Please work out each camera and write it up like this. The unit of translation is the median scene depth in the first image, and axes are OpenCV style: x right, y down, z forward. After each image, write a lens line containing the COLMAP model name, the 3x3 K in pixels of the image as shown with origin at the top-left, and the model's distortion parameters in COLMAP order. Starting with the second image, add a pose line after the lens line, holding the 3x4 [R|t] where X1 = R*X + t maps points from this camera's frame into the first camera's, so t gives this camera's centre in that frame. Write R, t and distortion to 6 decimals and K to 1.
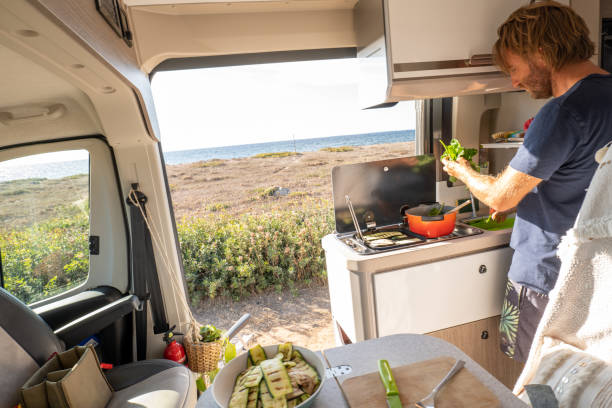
lens RADIAL K [[361.3, 0, 312.8], [0, 361.3, 203.8], [0, 0, 1]] dist [-0.025127, 0.000736]
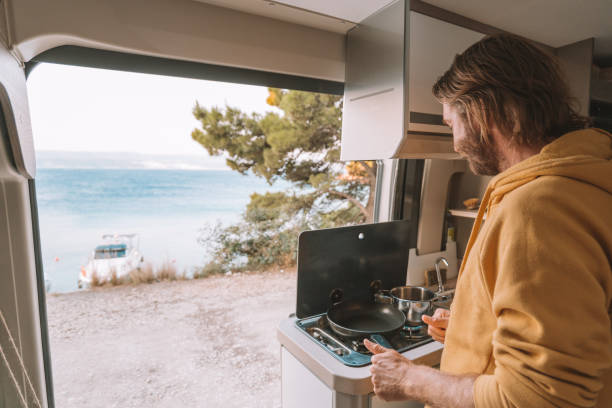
lens RADIAL K [[361.3, 0, 312.8], [0, 361.3, 203.8], [0, 0, 1]] dist [-0.025127, 0.000736]
pose [[0.947044, 0.073717, 0.312526, -0.177623], [-0.046469, 0.994509, -0.093765, -0.101906], [-0.317722, 0.074277, 0.945270, 0.321770]]
